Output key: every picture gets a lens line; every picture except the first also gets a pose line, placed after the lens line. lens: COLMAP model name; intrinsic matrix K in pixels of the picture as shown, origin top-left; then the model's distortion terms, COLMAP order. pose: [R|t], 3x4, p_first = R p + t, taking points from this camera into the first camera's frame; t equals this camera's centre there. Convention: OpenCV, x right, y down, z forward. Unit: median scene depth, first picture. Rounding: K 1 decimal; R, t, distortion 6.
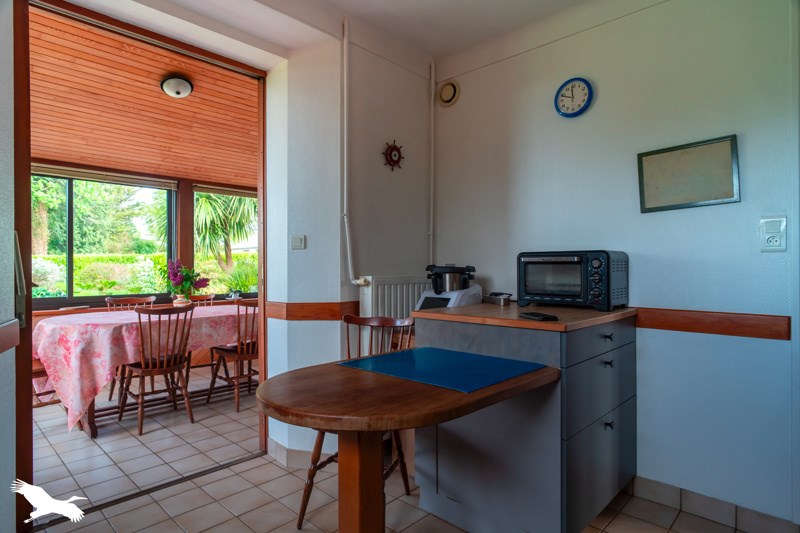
lens RADIAL K [[448.5, 0, 399.5], [0, 448.5, 271.9], [0, 0, 1]] dist [-0.006027, 0.001987]
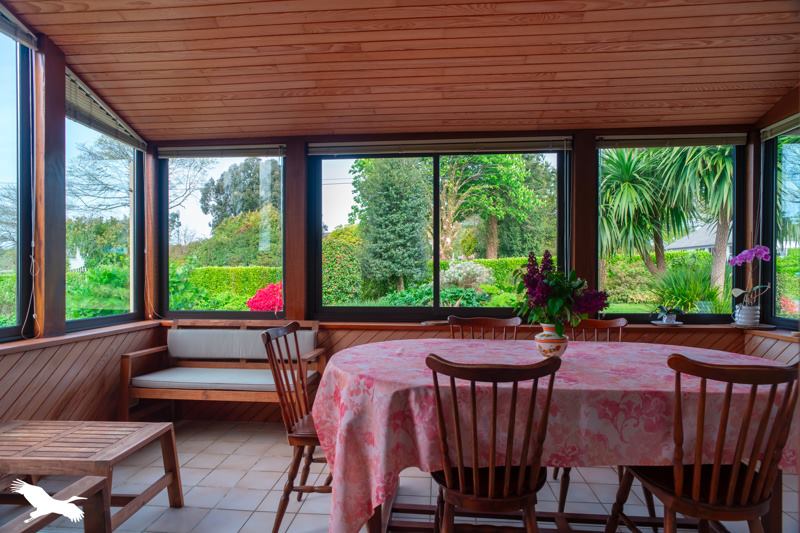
lens RADIAL K [[448.5, 0, 399.5], [0, 448.5, 271.9], [0, 0, 1]] dist [-0.006027, 0.001987]
pose [[0.626394, 0.004235, -0.779495, -0.135552], [-0.008872, 0.999959, -0.001697, -0.002738], [0.779456, 0.007979, 0.626406, 0.370213]]
